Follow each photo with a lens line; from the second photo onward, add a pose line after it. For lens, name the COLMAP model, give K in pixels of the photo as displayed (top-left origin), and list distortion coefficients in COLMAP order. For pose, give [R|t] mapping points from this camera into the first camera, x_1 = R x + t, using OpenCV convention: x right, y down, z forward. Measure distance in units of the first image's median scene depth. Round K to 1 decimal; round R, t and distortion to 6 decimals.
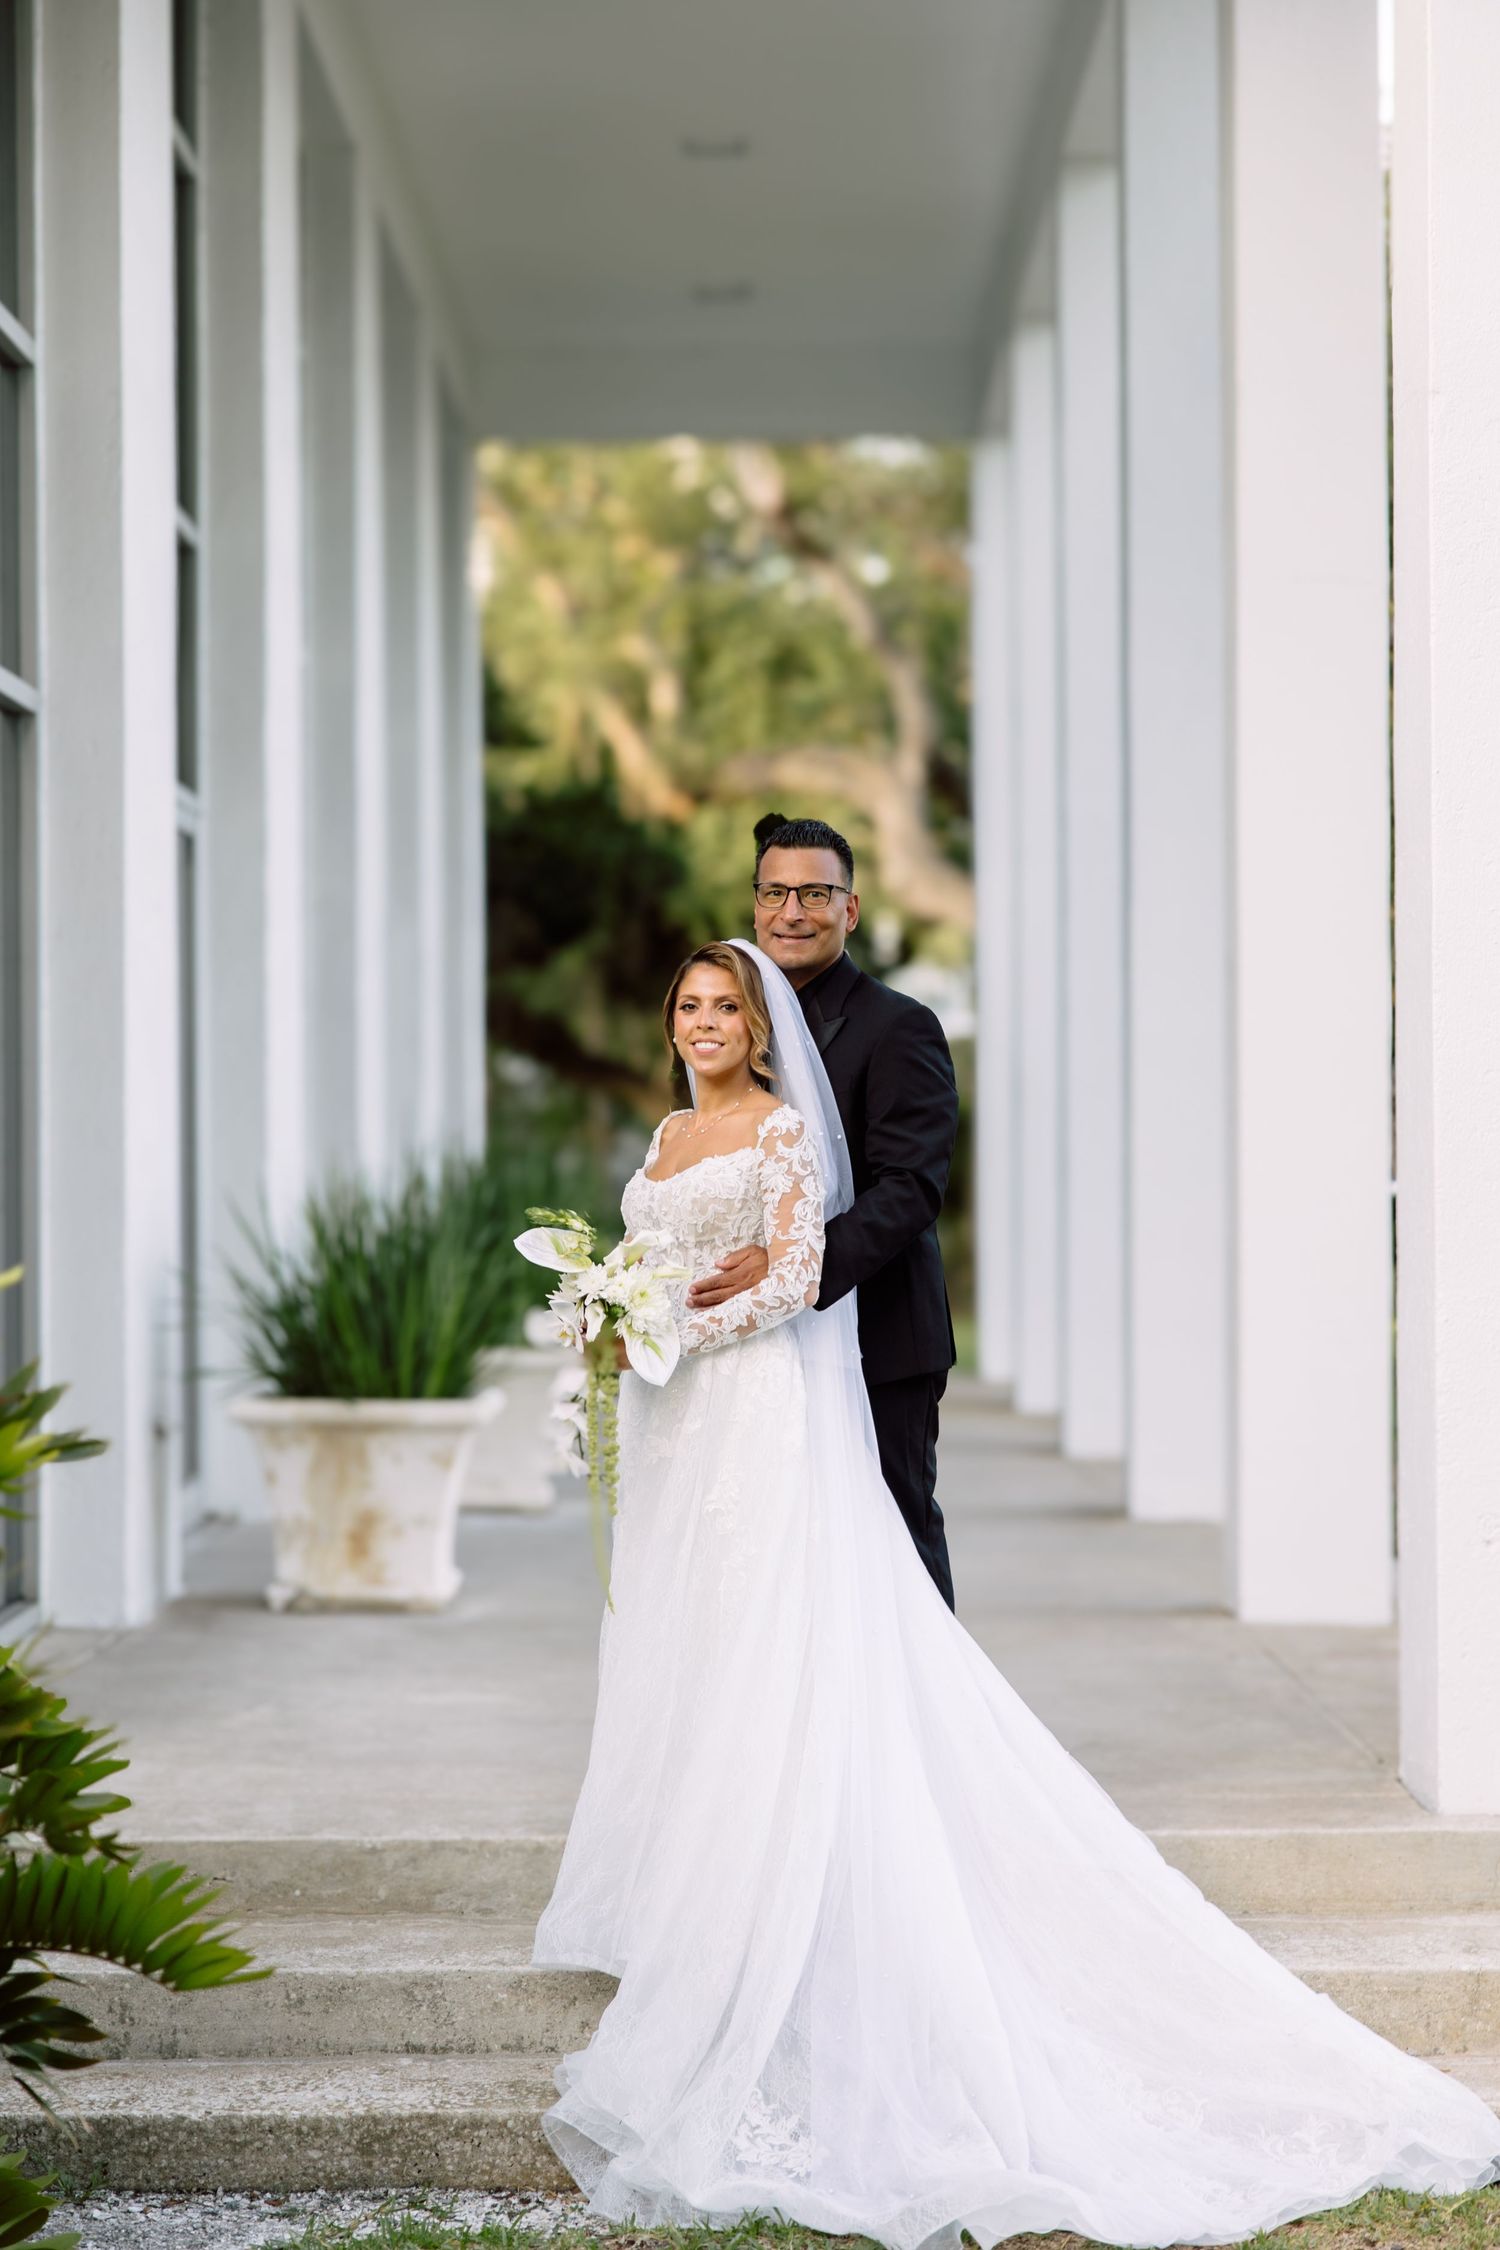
lens RADIAL K [[3896.4, 0, 747.8], [0, 3896.4, 1131.1], [0, 0, 1]] dist [0.013643, 0.000000]
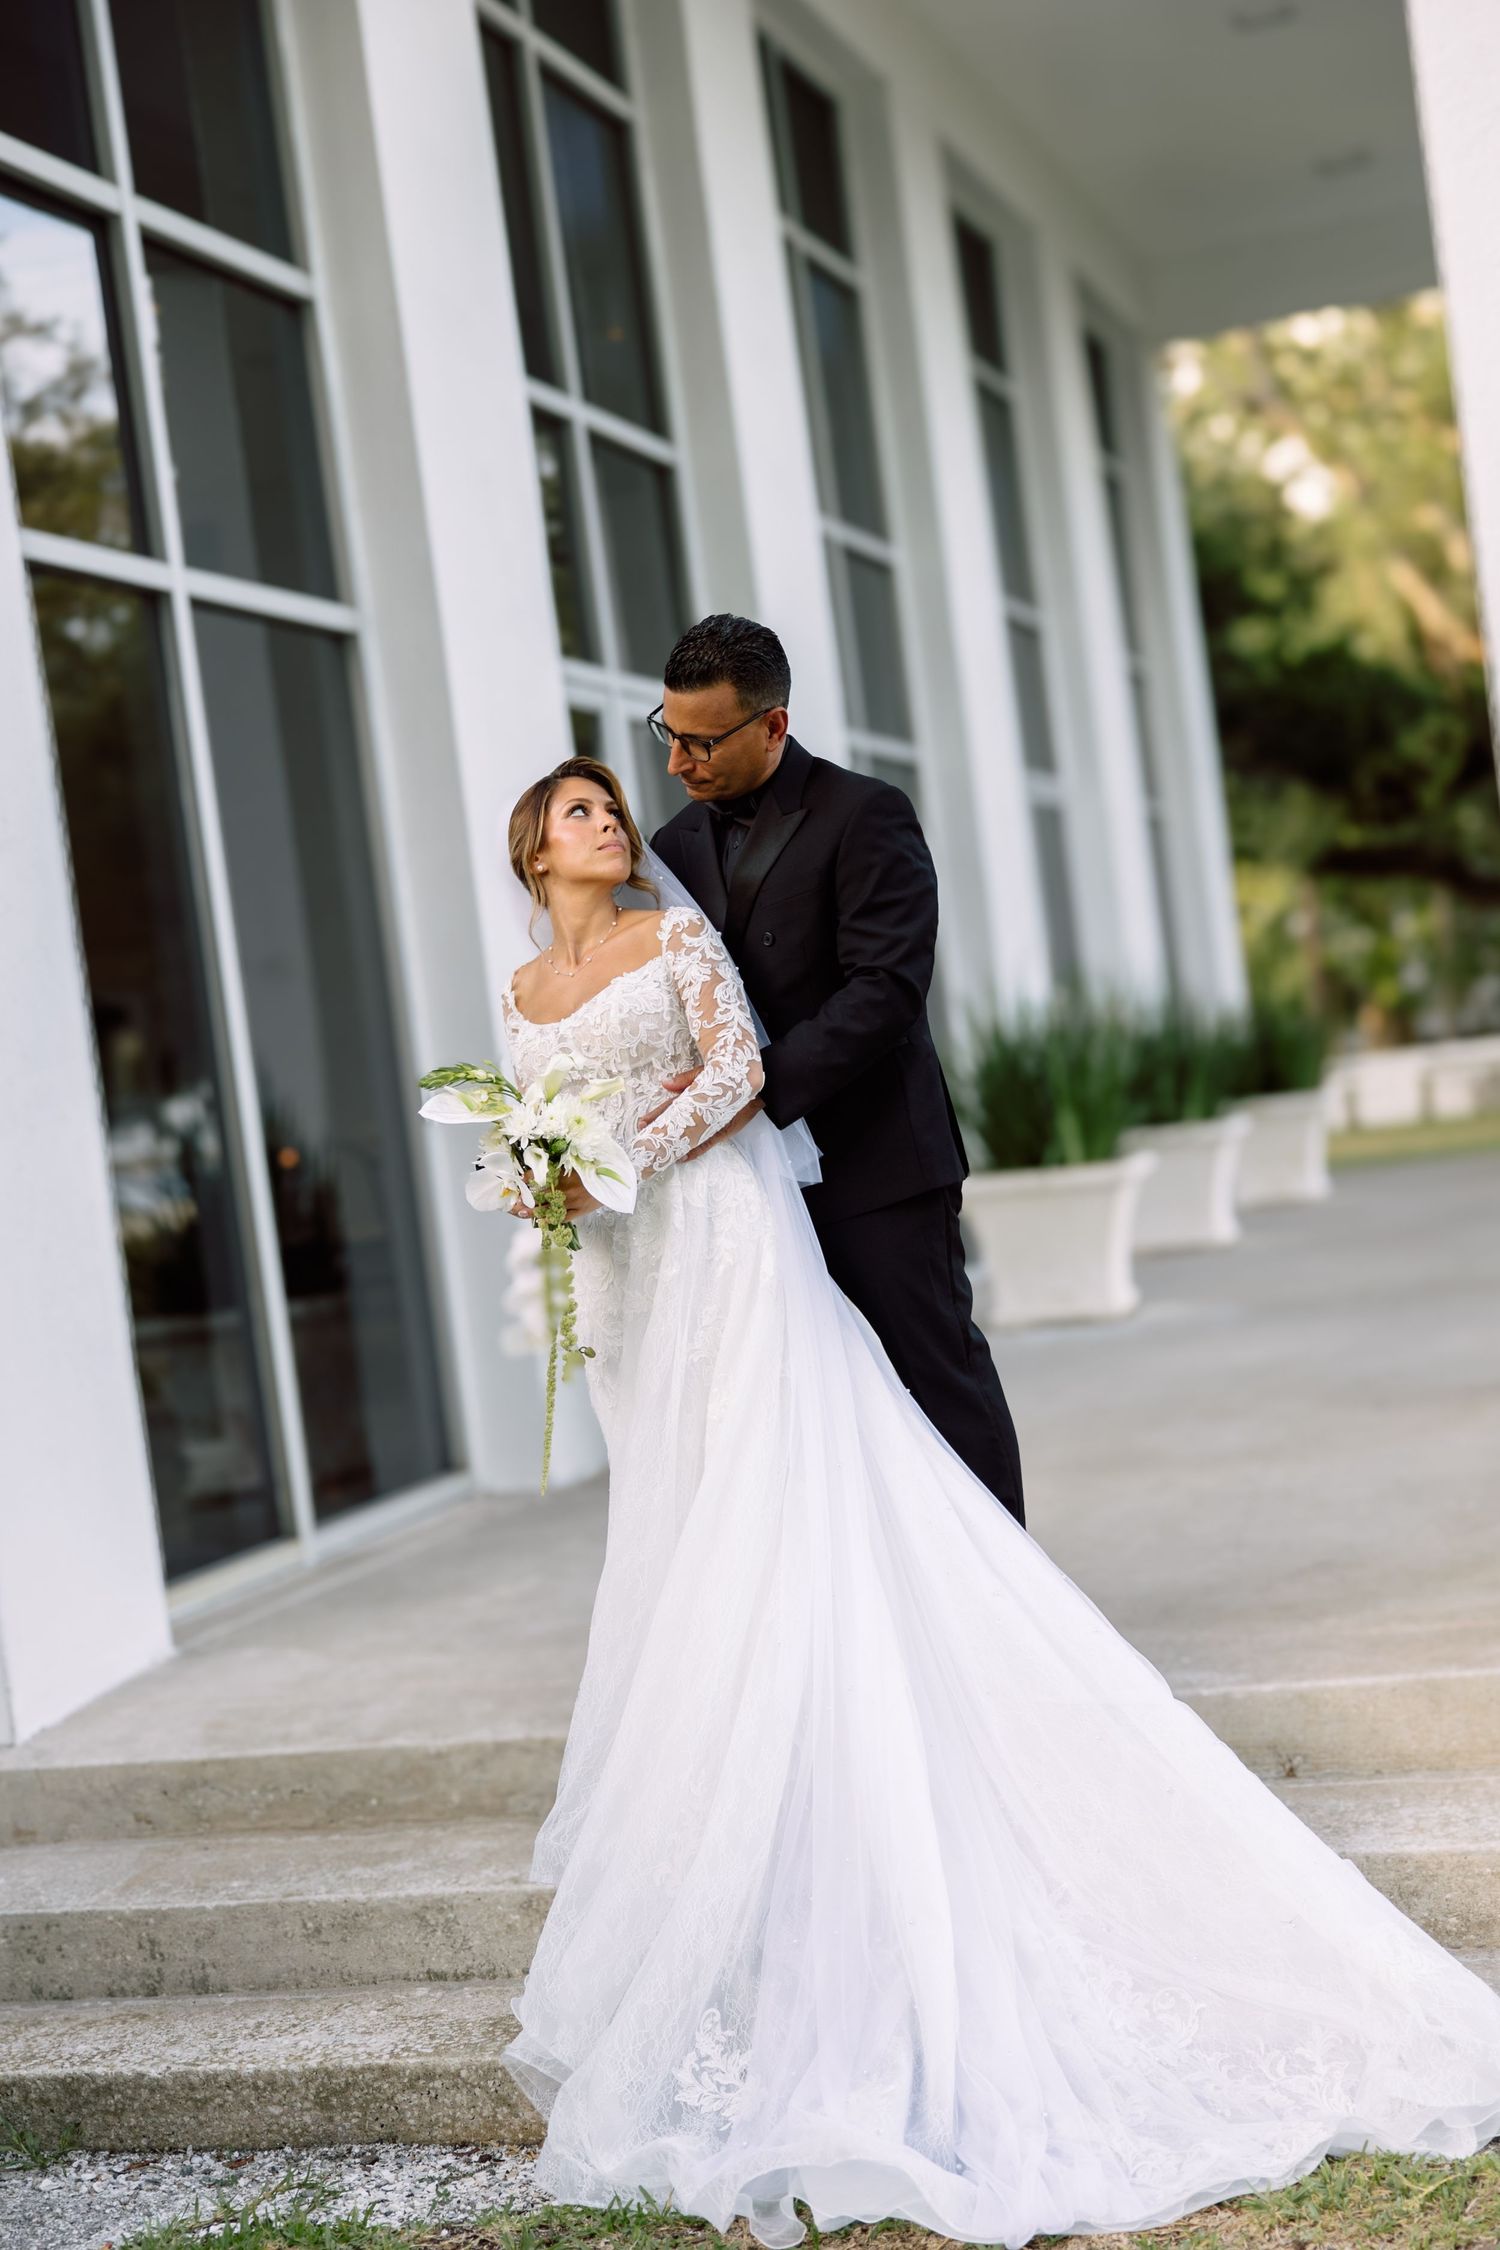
lens RADIAL K [[3150.6, 0, 751.4], [0, 3150.6, 1159.5], [0, 0, 1]] dist [0.004967, 0.000000]
pose [[0.946106, -0.109801, -0.304675, 0.222412], [0.125912, 0.991469, 0.033683, 0.025044], [0.298378, -0.070230, 0.951861, 0.303116]]
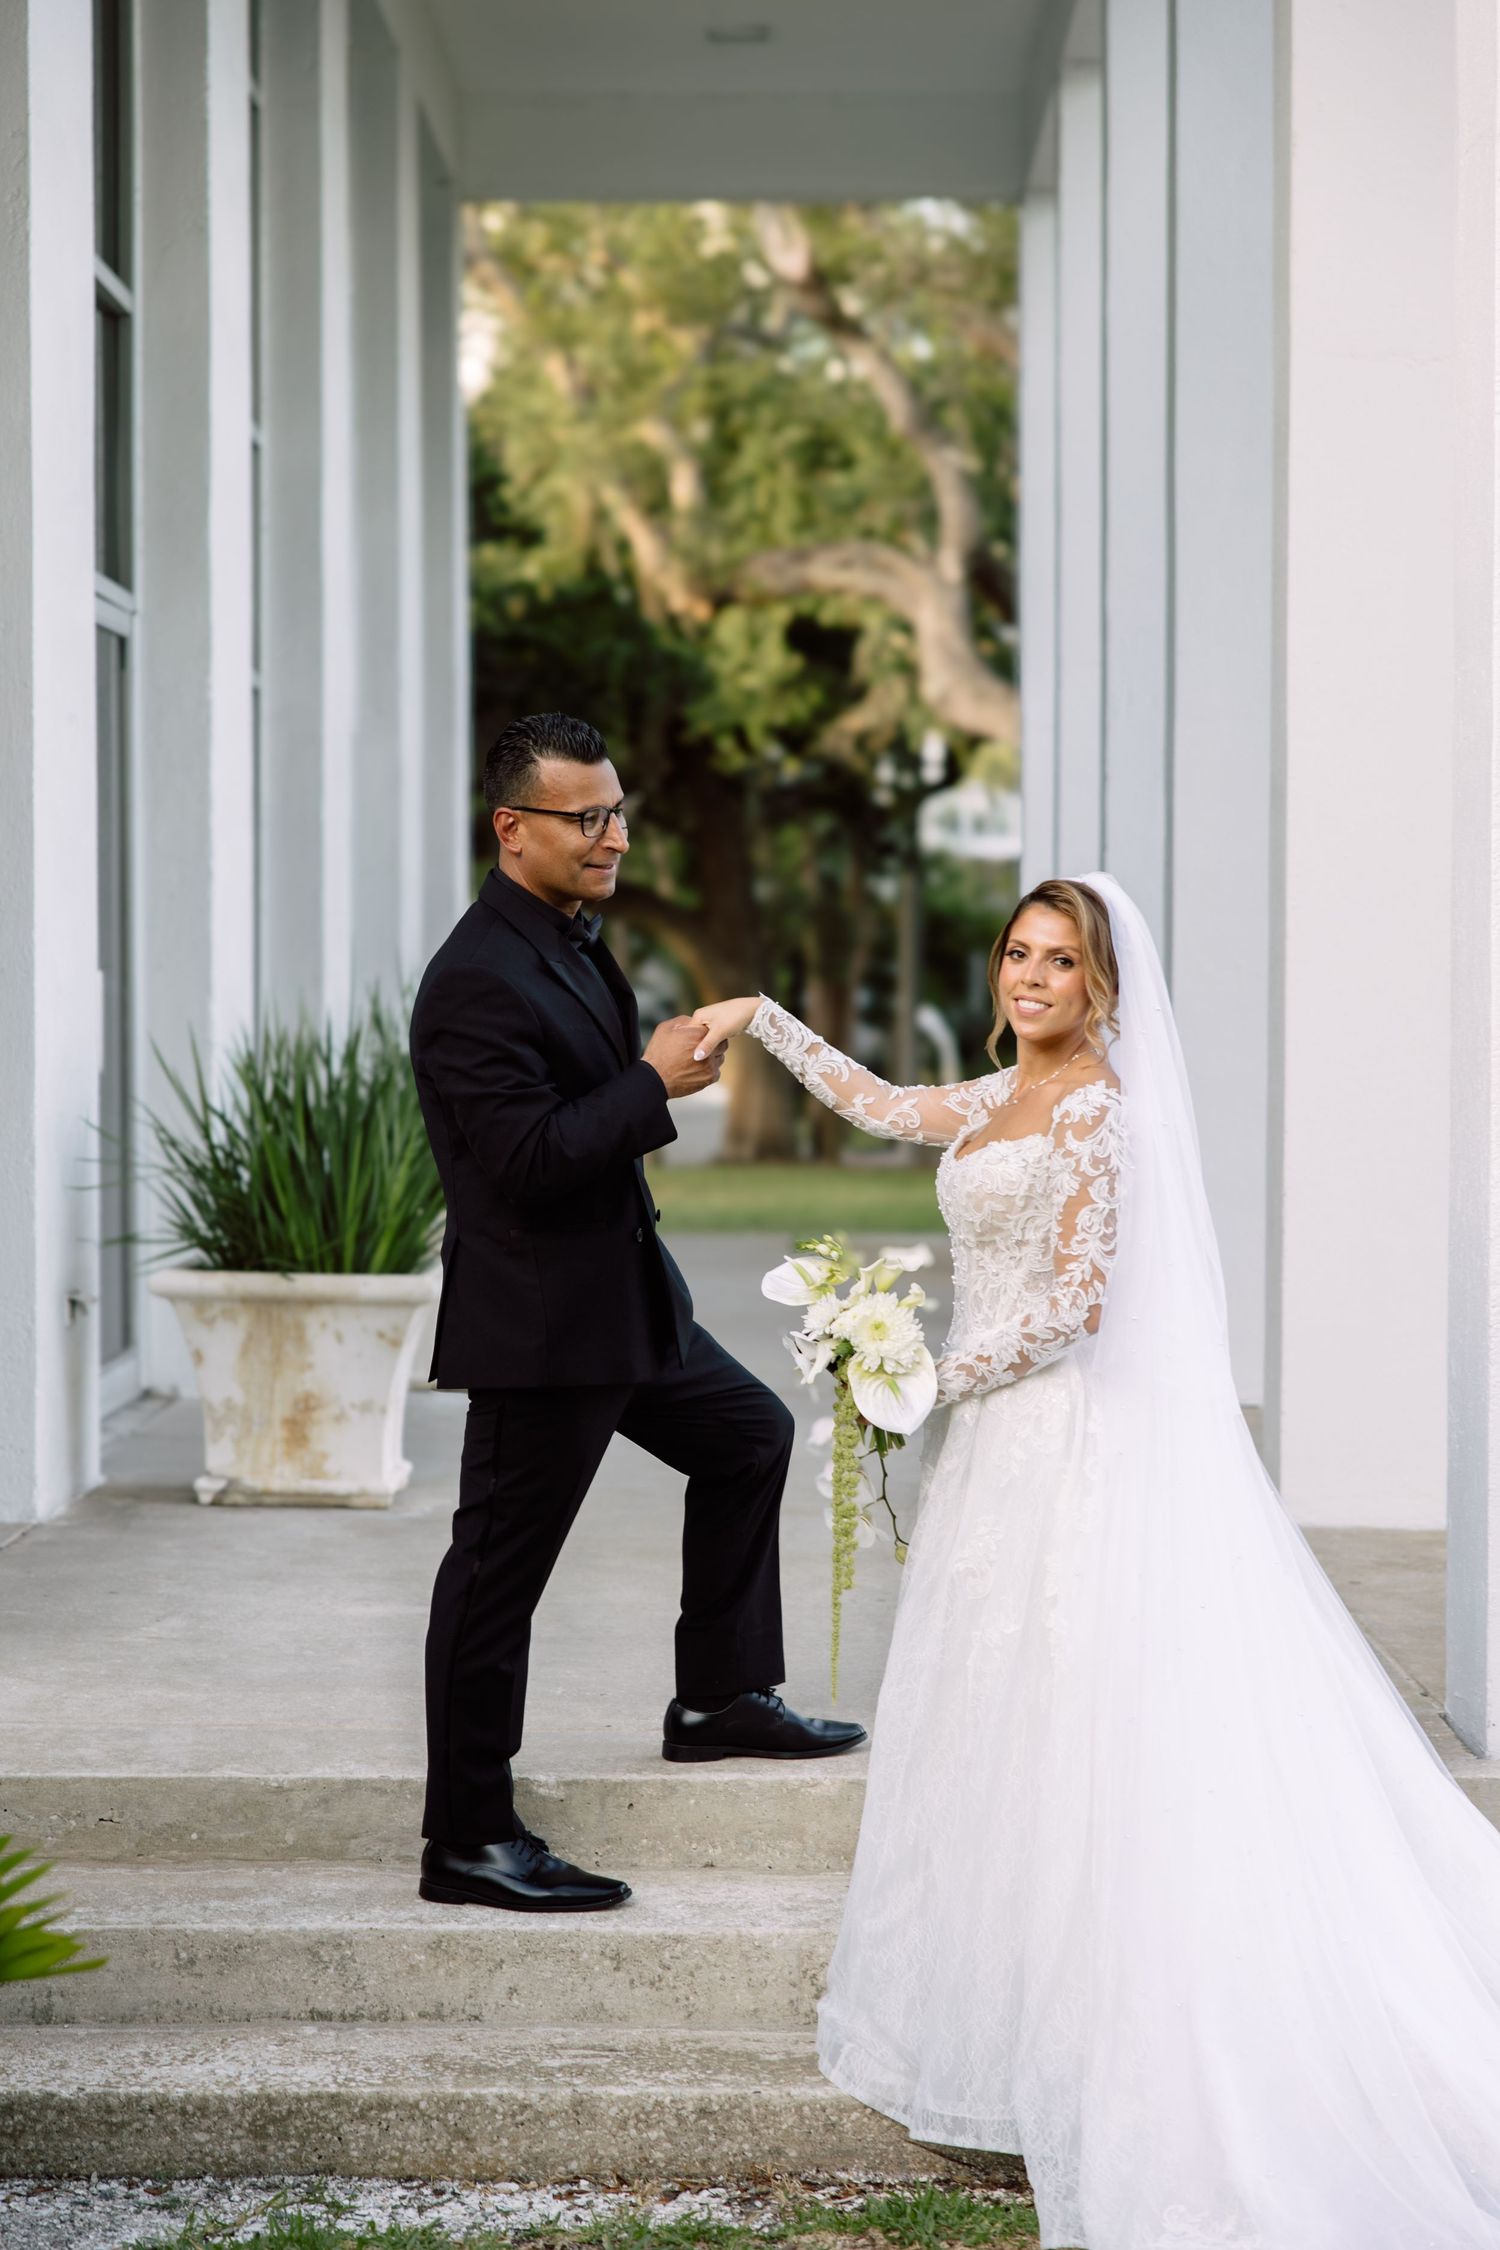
lens RADIAL K [[4223.2, 0, 754.1], [0, 4223.2, 1117.1], [0, 0, 1]] dist [0.010111, 0.000000]
pose [[0.999946, 0.007495, -0.007266, 0.017290], [-0.007224, 0.999301, 0.036671, -0.003930], [0.007536, -0.036617, 0.999301, 0.047890]]
